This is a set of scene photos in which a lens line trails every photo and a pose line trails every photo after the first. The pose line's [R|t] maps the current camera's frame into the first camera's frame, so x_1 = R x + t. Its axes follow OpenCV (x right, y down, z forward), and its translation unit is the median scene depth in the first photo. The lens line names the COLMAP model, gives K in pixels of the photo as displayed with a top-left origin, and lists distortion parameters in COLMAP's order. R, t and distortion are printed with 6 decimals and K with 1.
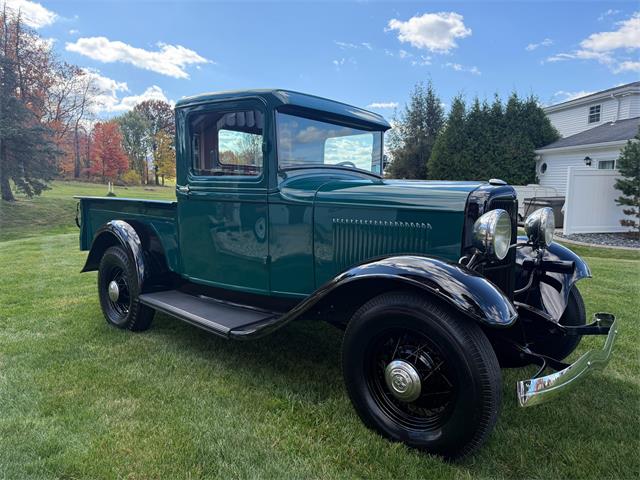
lens RADIAL K [[457.1, 0, 320.0], [0, 457.1, 240.0], [0, 0, 1]] dist [0.031052, -0.043943]
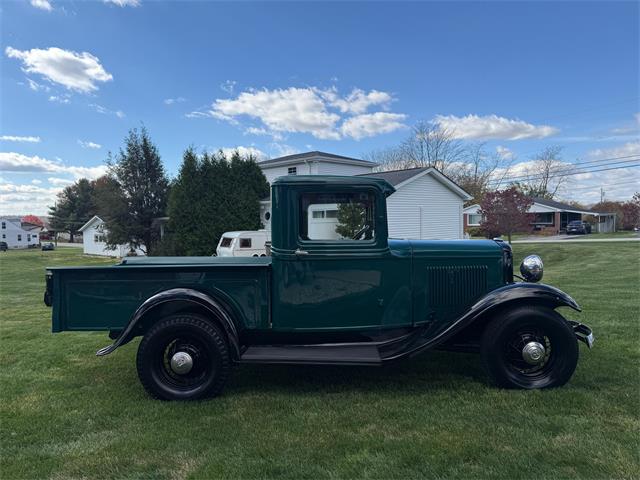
lens RADIAL K [[456.1, 0, 317.7], [0, 456.1, 238.3], [0, 0, 1]] dist [0.033824, -0.047659]
pose [[0.760237, -0.028109, 0.649038, -0.236926], [0.092212, 0.993617, -0.064978, -0.011904], [-0.643068, 0.109248, 0.757976, 0.026488]]
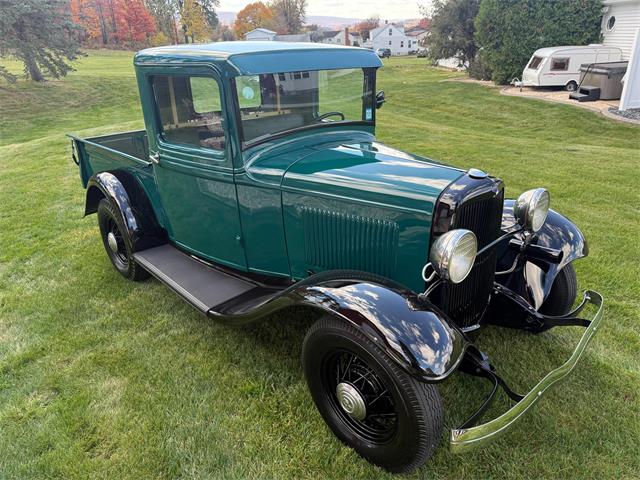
lens RADIAL K [[461.3, 0, 320.0], [0, 461.3, 240.0], [0, 0, 1]] dist [0.034061, -0.060254]
pose [[0.995251, -0.012366, -0.096555, 0.031105], [0.039874, 0.956655, 0.288482, -0.048689], [0.088802, -0.290962, 0.952604, 0.016416]]
